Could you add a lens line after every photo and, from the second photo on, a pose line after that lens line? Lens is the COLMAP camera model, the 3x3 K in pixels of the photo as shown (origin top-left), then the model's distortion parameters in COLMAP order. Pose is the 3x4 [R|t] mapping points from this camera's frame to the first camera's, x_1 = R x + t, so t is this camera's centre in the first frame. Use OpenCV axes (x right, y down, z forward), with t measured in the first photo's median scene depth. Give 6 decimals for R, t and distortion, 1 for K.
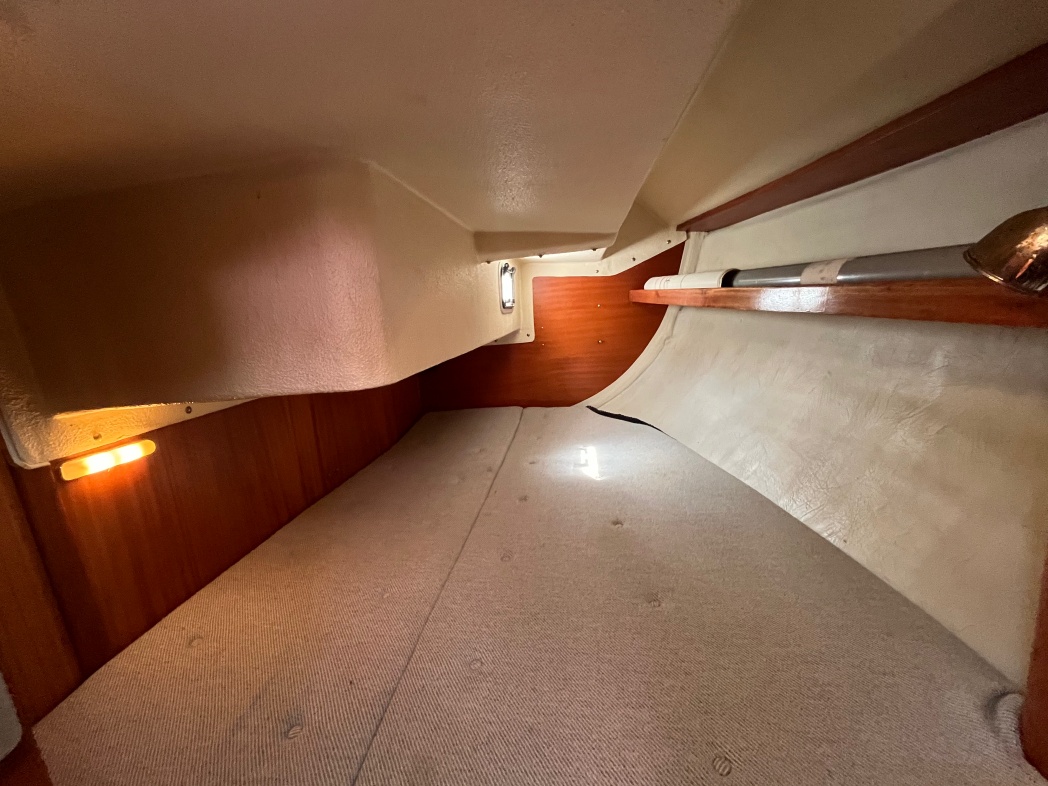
lens RADIAL K [[423.0, 0, 528.4], [0, 423.0, 394.5], [0, 0, 1]] dist [0.001411, 0.000366]
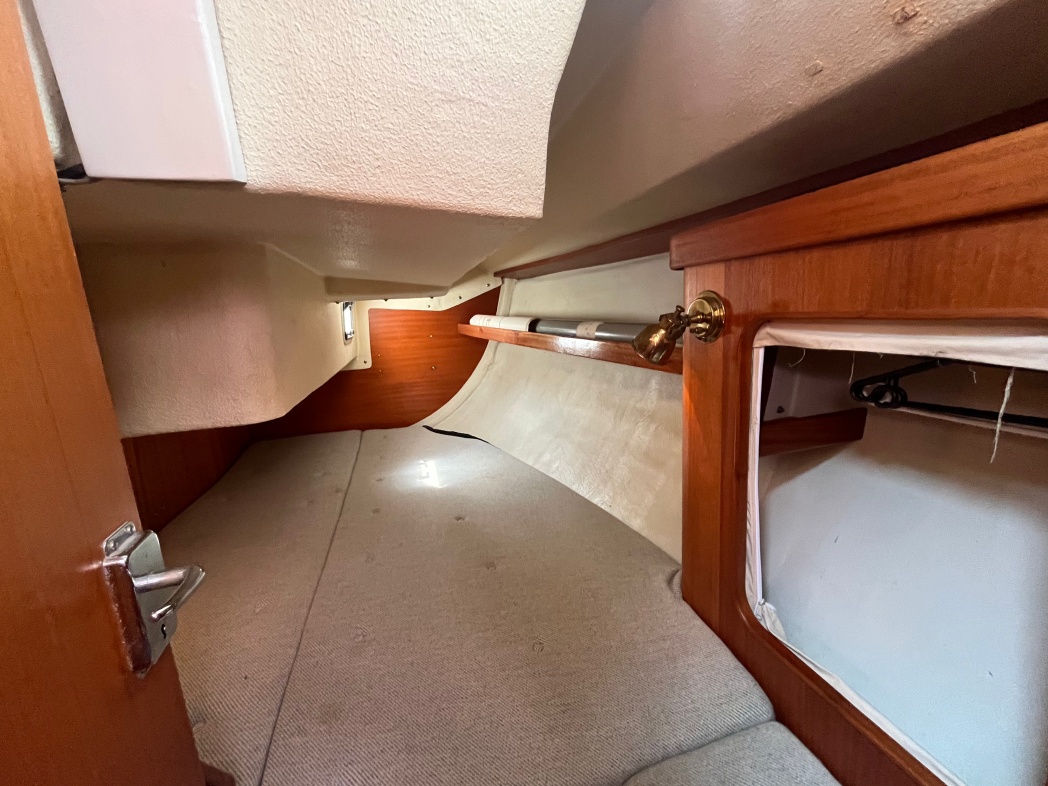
lens RADIAL K [[423.0, 0, 524.7], [0, 423.0, 392.0], [0, 0, 1]] dist [0.001411, 0.000366]
pose [[0.920303, -0.024266, 0.390454, -0.090222], [0.042869, 0.998319, -0.038999, -0.011410], [-0.388851, 0.052629, 0.919796, -0.238238]]
